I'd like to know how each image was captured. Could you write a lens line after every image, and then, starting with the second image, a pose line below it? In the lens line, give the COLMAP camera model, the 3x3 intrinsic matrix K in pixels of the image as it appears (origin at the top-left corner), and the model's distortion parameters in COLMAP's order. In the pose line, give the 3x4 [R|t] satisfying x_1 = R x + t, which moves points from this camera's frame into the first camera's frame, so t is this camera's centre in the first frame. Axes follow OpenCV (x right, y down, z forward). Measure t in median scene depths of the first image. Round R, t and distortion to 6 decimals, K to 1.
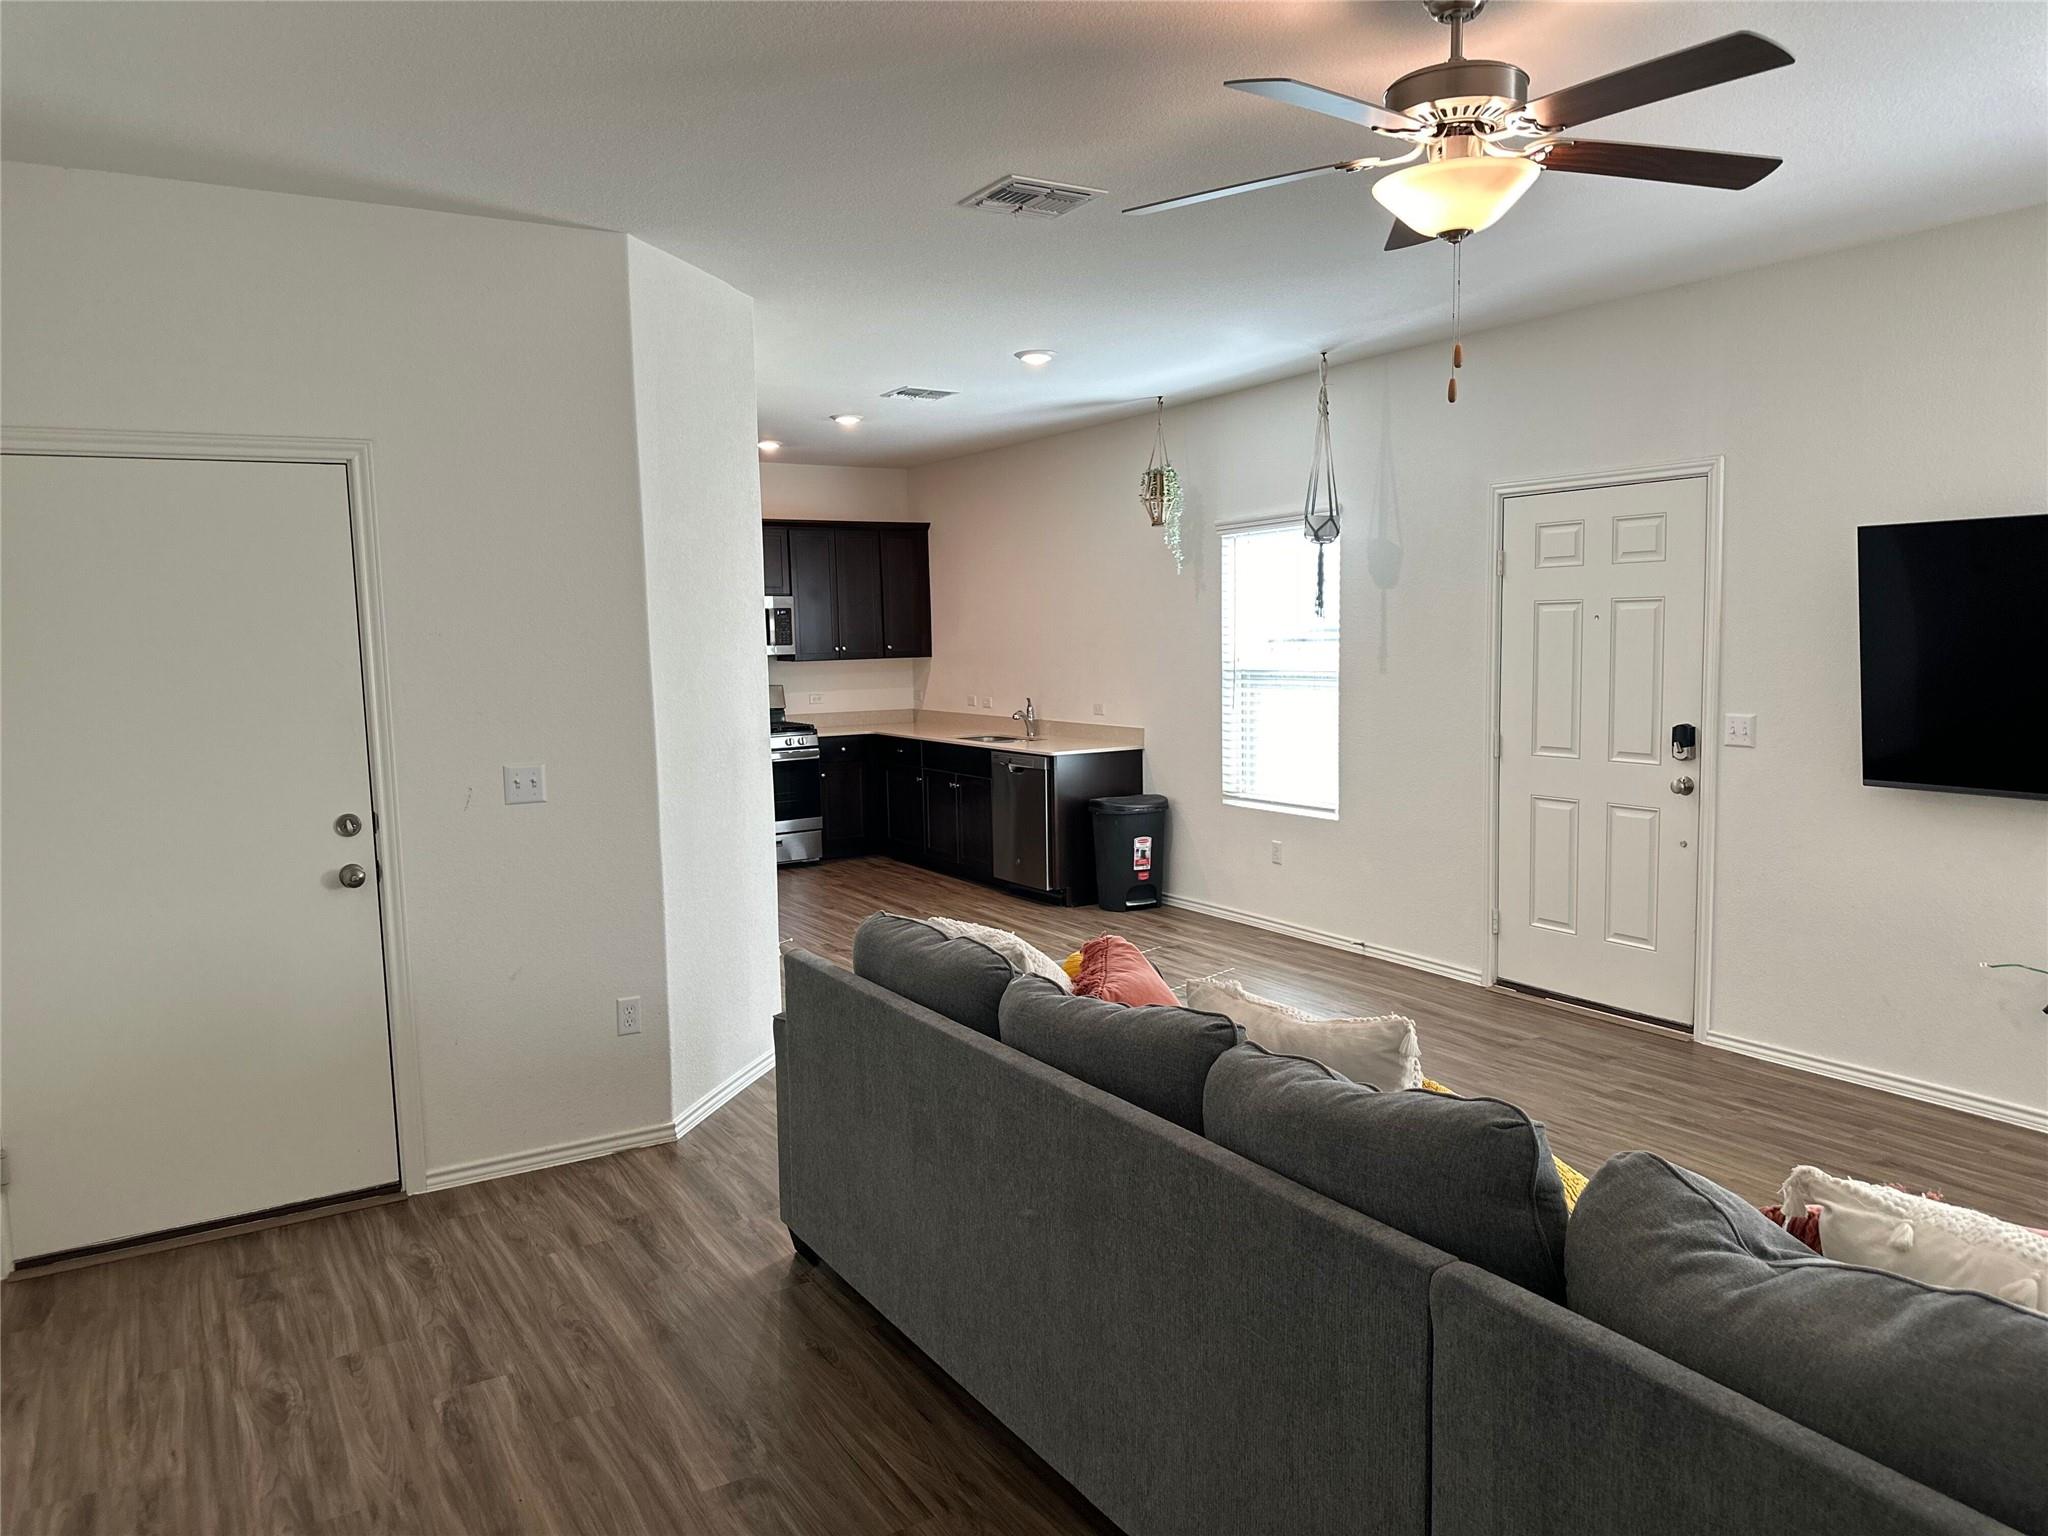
lens RADIAL K [[1426.8, 0, 1024.3], [0, 1426.8, 776.0], [0, 0, 1]] dist [0.068866, -0.093942]
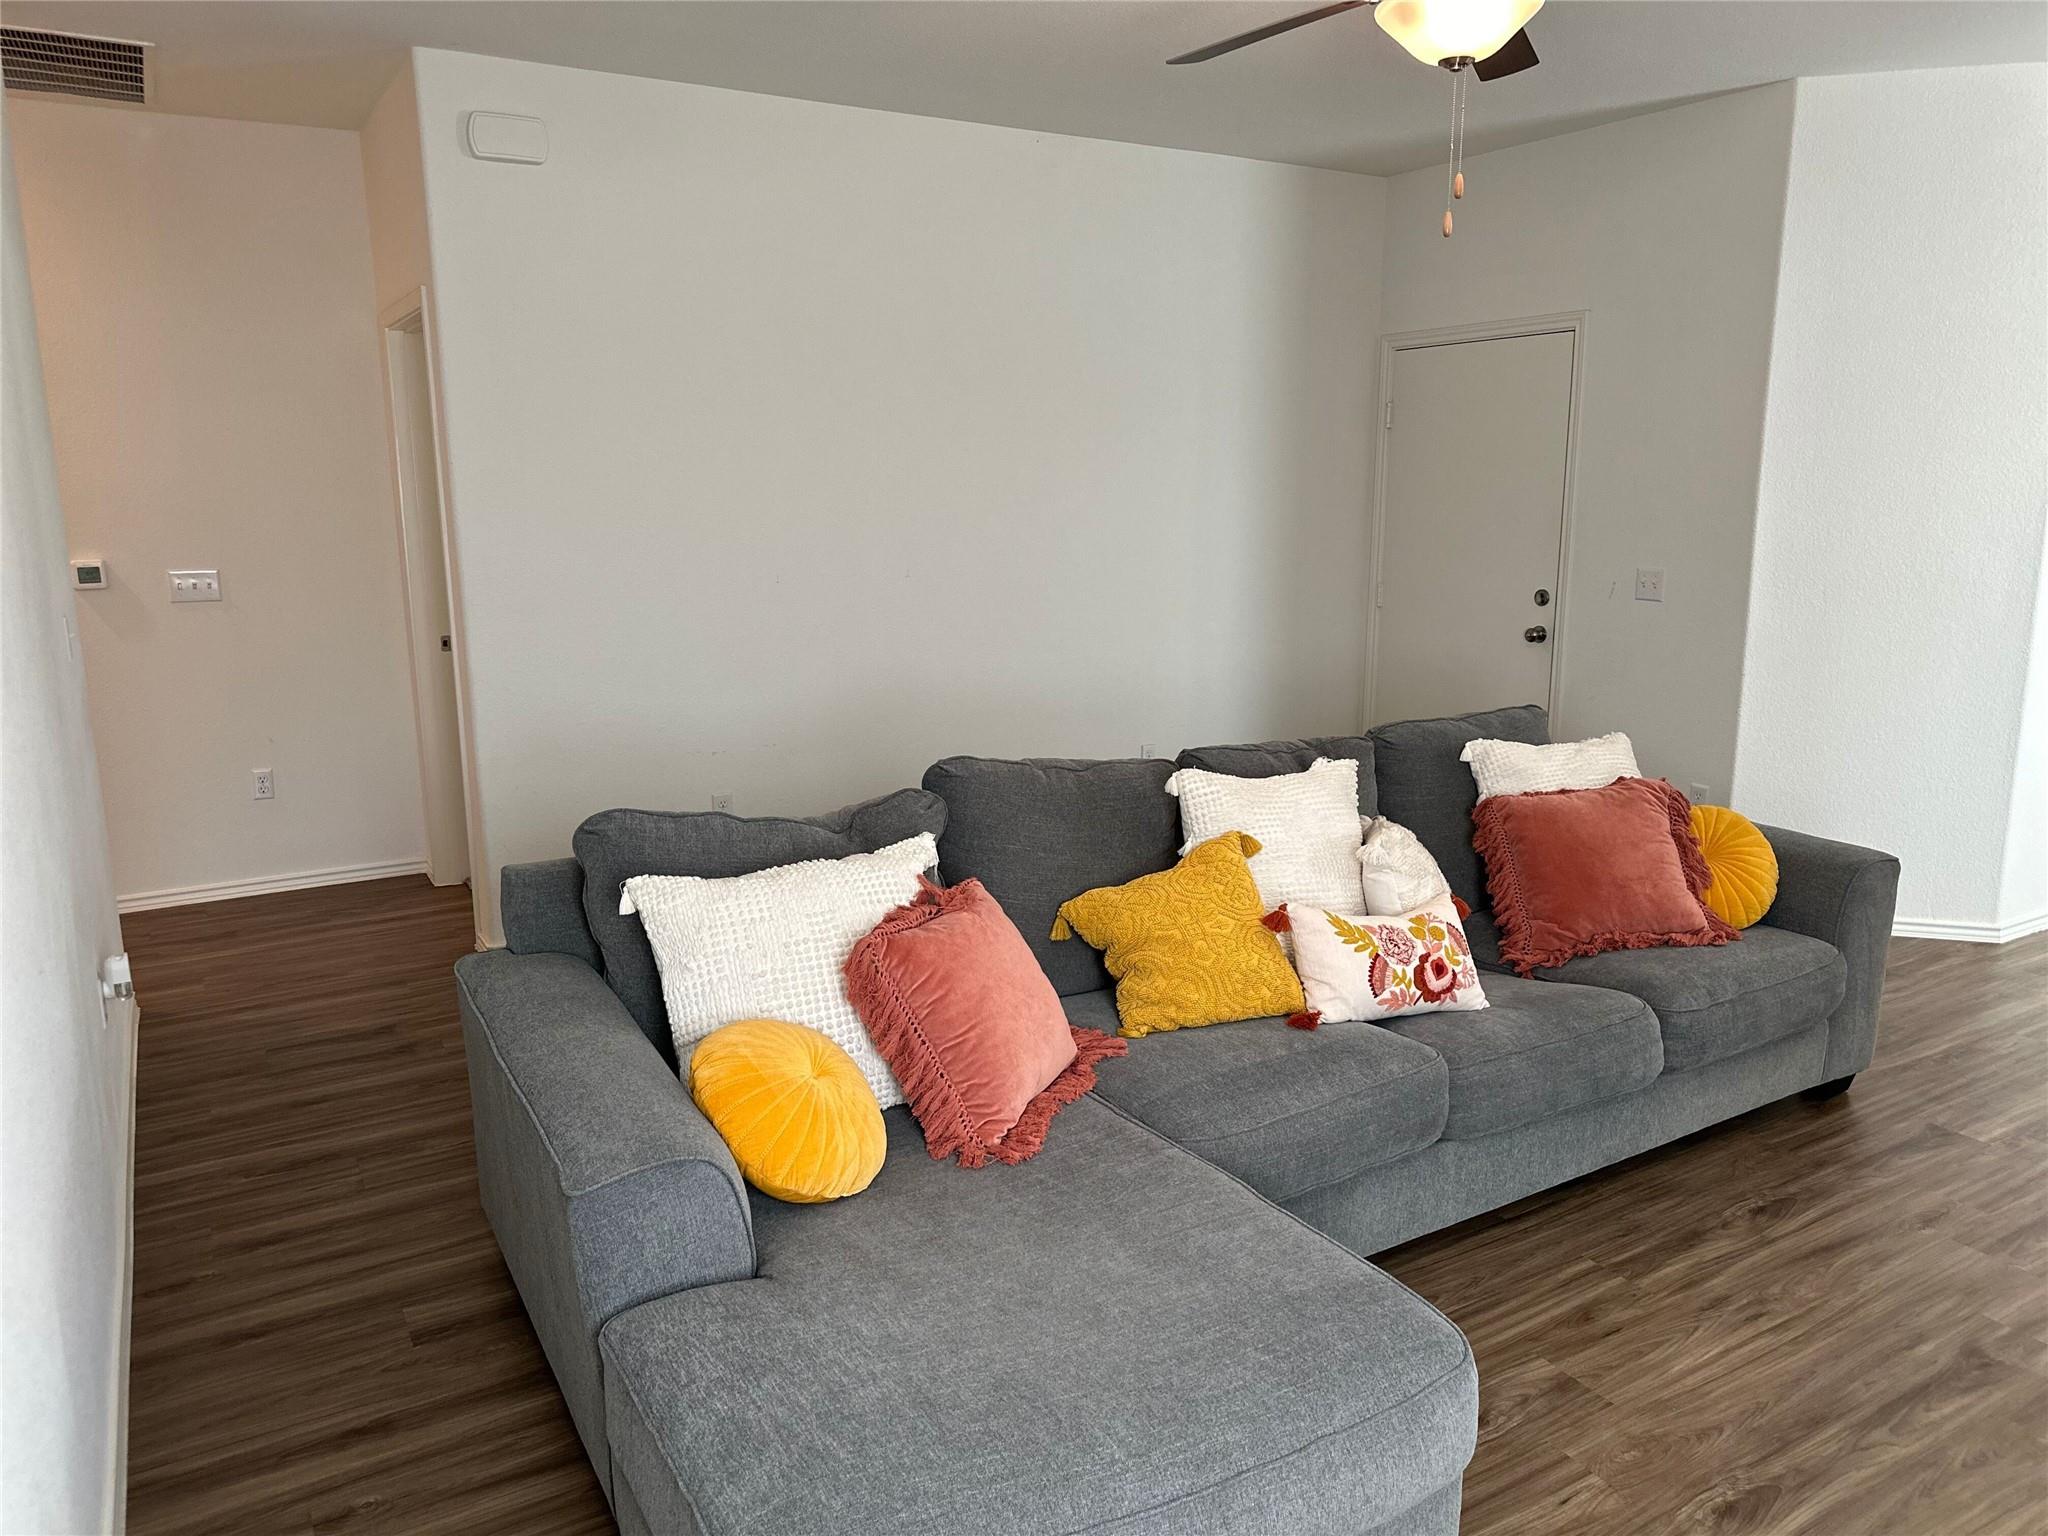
lens RADIAL K [[1426.8, 0, 1024.3], [0, 1426.8, 776.0], [0, 0, 1]] dist [0.068866, -0.093942]
pose [[-0.006606, 0.222867, -0.974826, 0.694935], [-0.099588, 0.969855, 0.222406, -0.043214], [0.995007, 0.098550, 0.015788, 0.366755]]
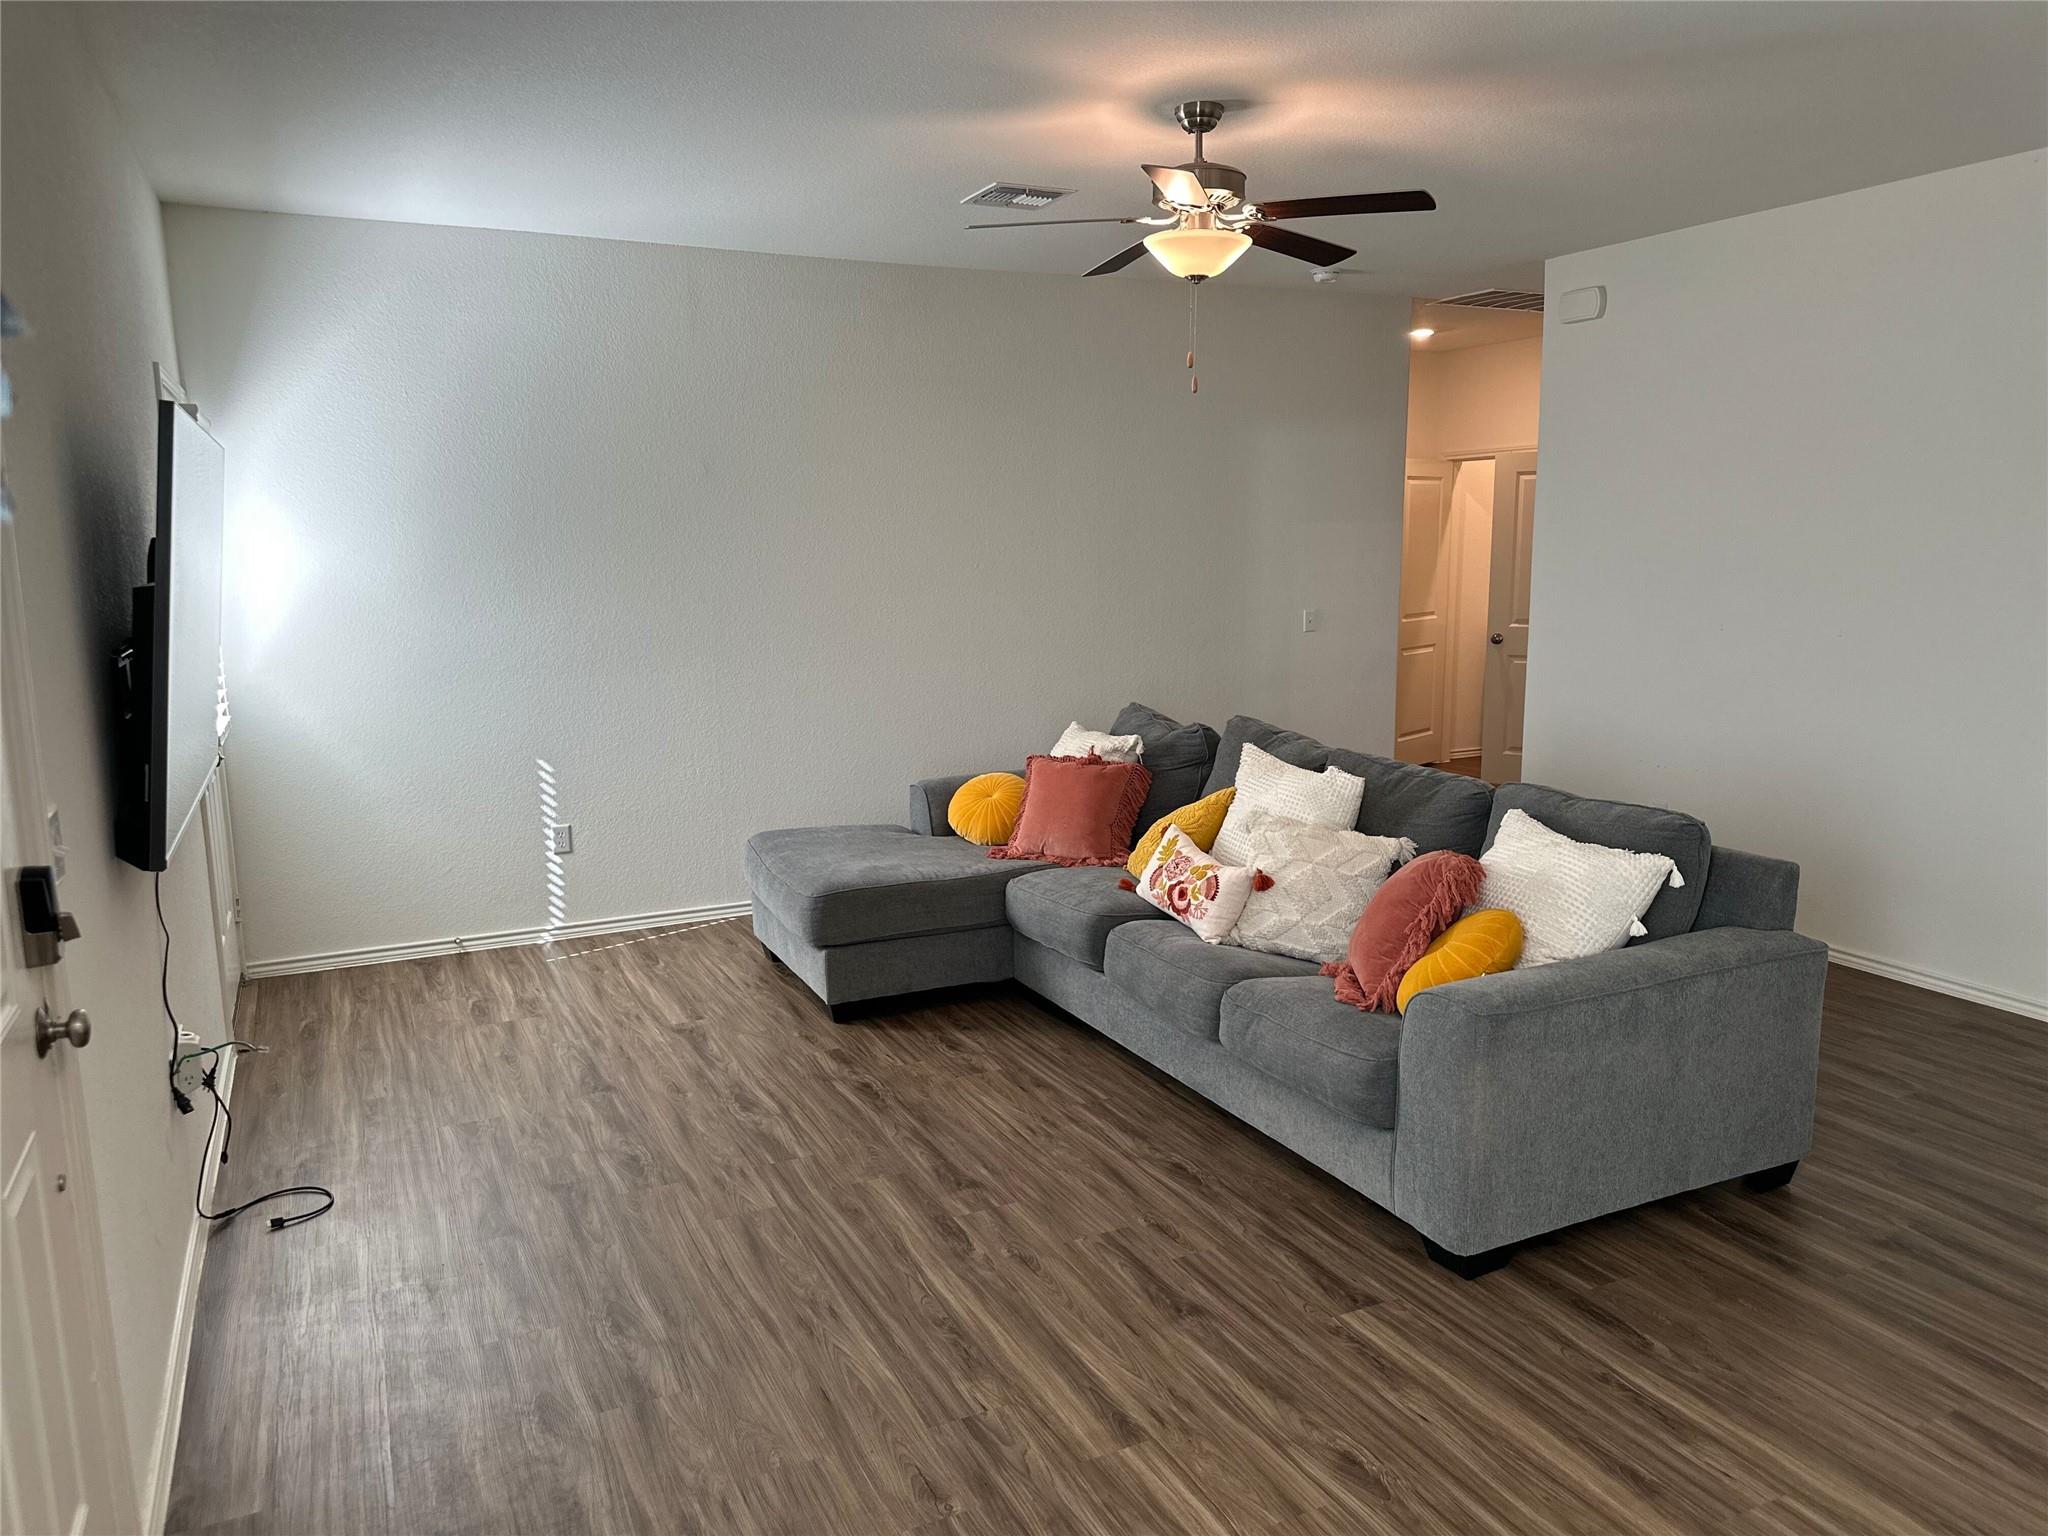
lens RADIAL K [[1426.8, 0, 1024.3], [0, 1426.8, 776.0], [0, 0, 1]] dist [0.068866, -0.093942]
pose [[-0.995194, 0.015090, 0.096755, 0.174275], [0.040592, 0.962738, 0.267372, -0.141371], [-0.089115, 0.270015, -0.958723, 1.297239]]
